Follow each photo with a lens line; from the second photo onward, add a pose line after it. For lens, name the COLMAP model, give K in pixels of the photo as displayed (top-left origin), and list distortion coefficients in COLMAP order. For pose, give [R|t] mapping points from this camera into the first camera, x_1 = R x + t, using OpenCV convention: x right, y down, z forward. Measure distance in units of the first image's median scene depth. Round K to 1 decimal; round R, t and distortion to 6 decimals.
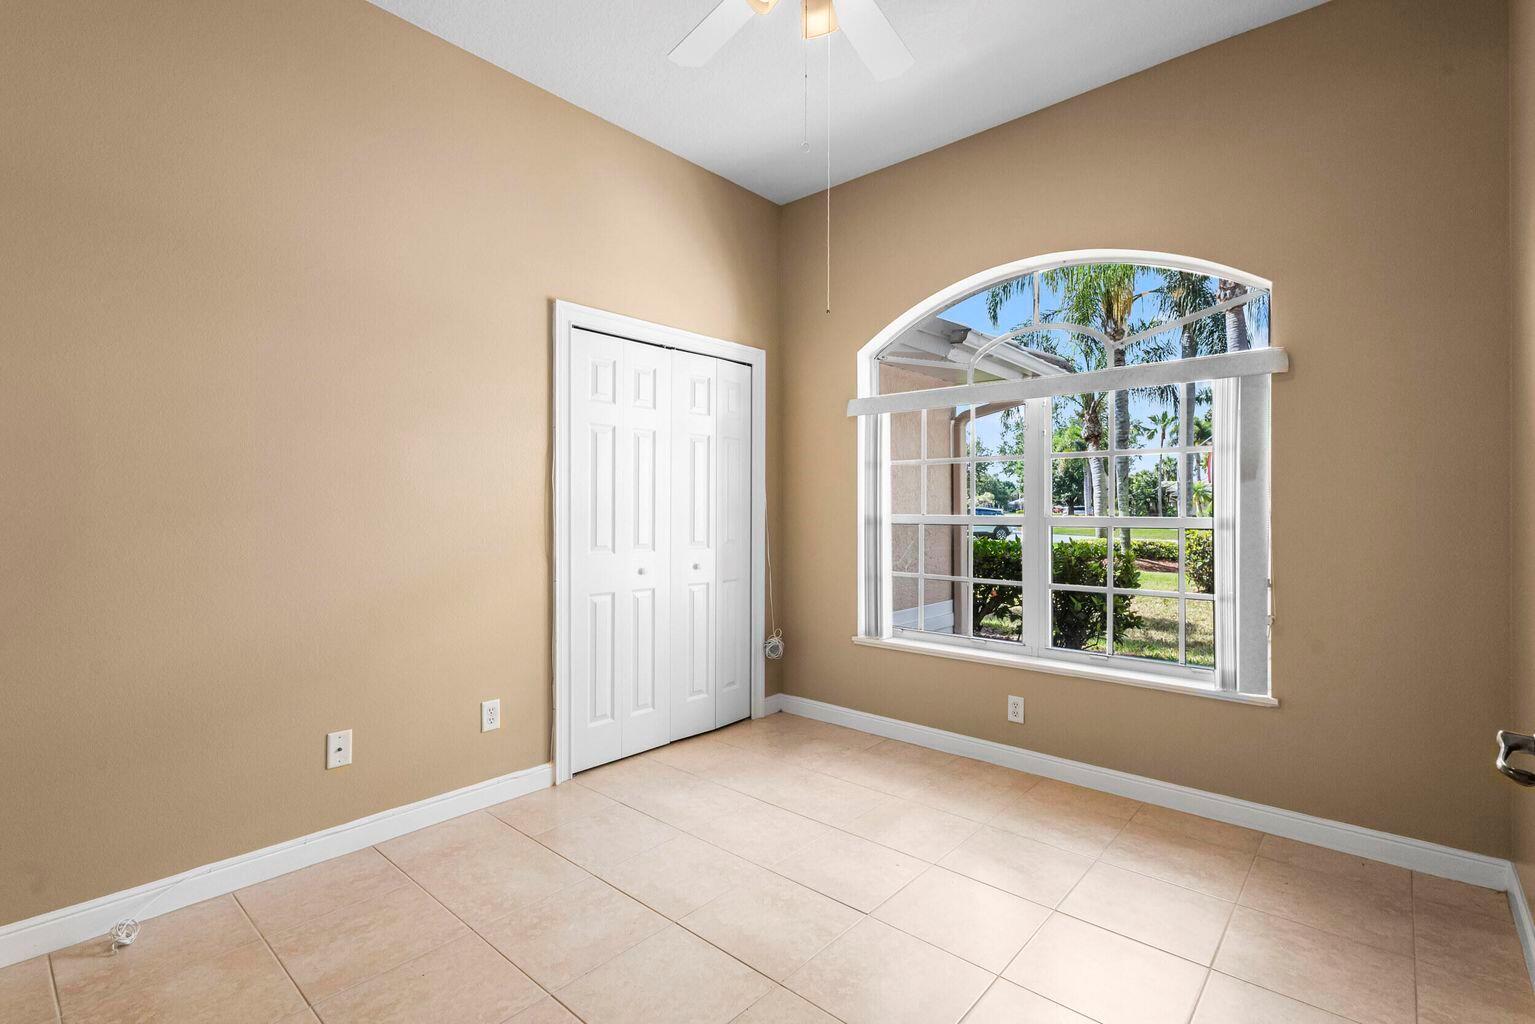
lens RADIAL K [[707.0, 0, 774.3], [0, 707.0, 512.1], [0, 0, 1]] dist [0.000919, -0.000211]
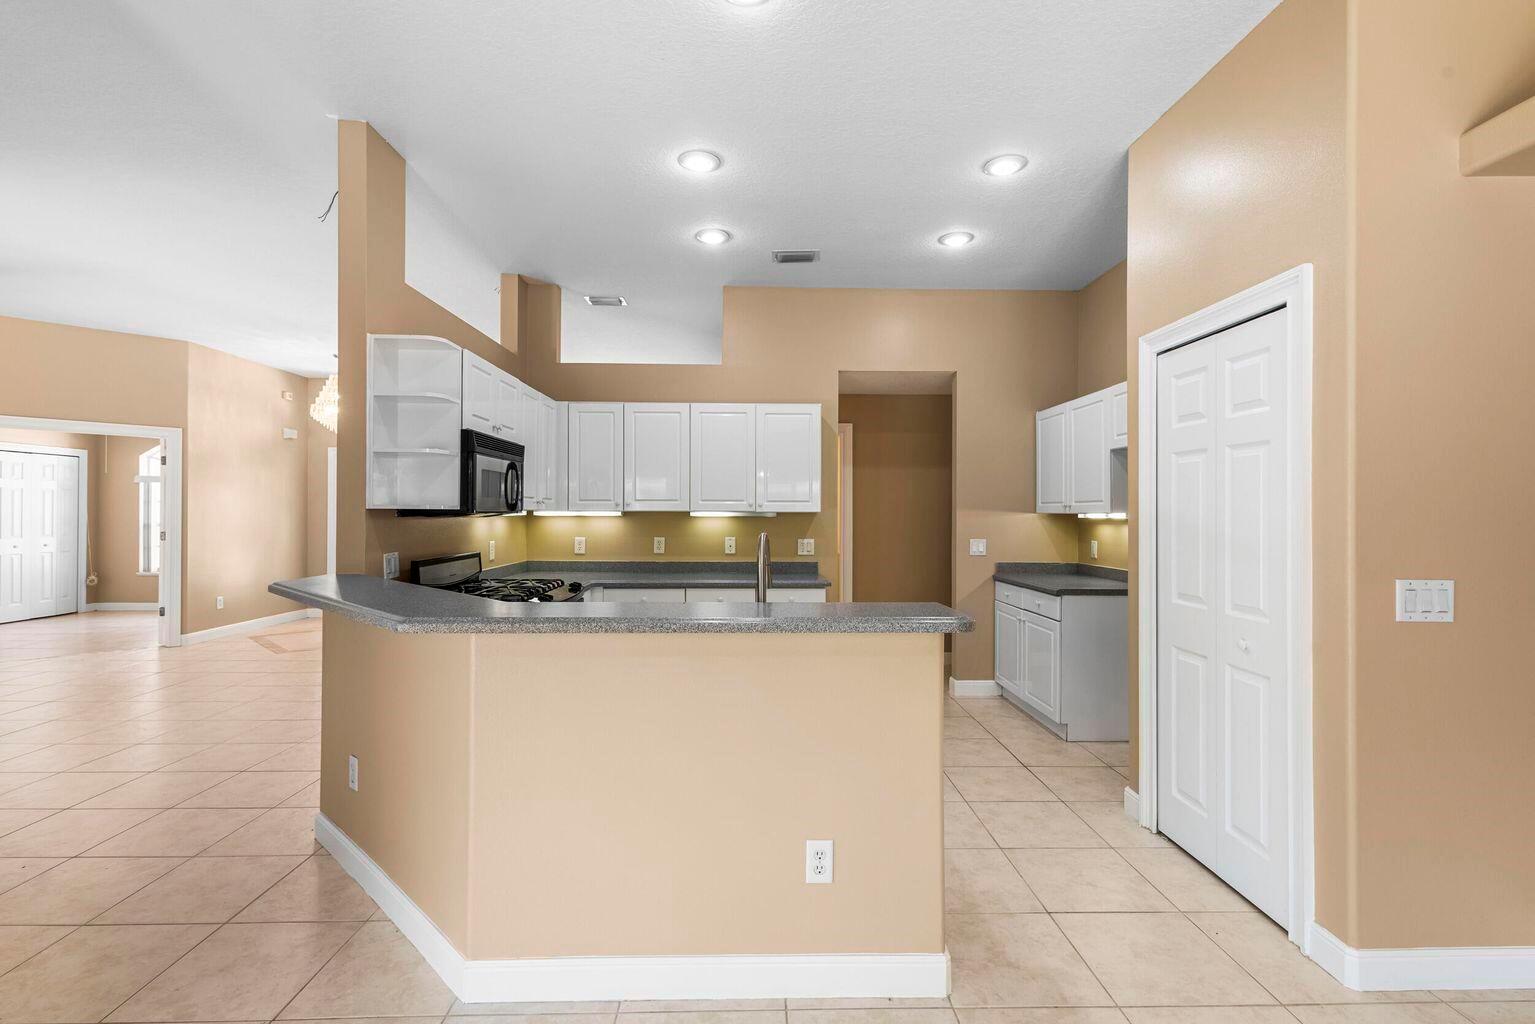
lens RADIAL K [[707.0, 0, 774.3], [0, 707.0, 512.1], [0, 0, 1]] dist [0.000919, -0.000211]
pose [[0.732906, 0.004114, 0.680318, 0.063210], [-0.002140, 0.999991, -0.003741, -0.028692], [-0.680327, 0.001286, 0.732908, -2.311703]]
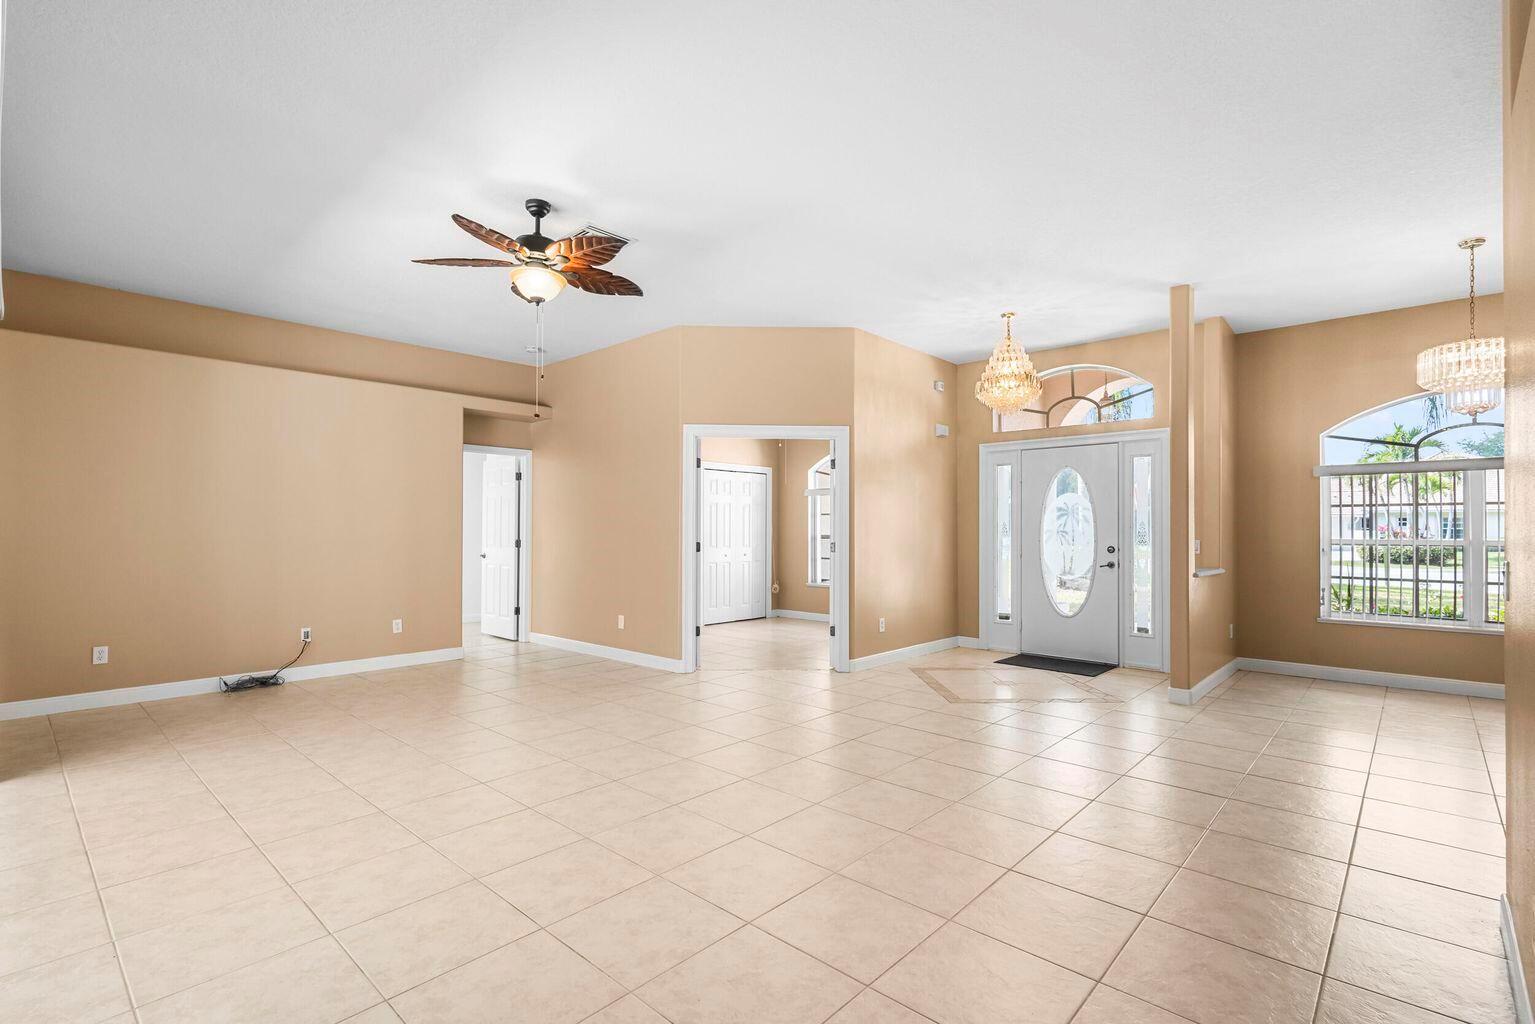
lens RADIAL K [[705.7, 0, 770.9], [0, 705.7, 505.9], [0, 0, 1]] dist [-0.000262, -0.000065]
pose [[0.999753, 0.000480, -0.022204, 0.040813], [-0.001303, 0.999312, -0.037057, -0.006122], [0.022171, 0.037077, 0.999066, -1.544929]]
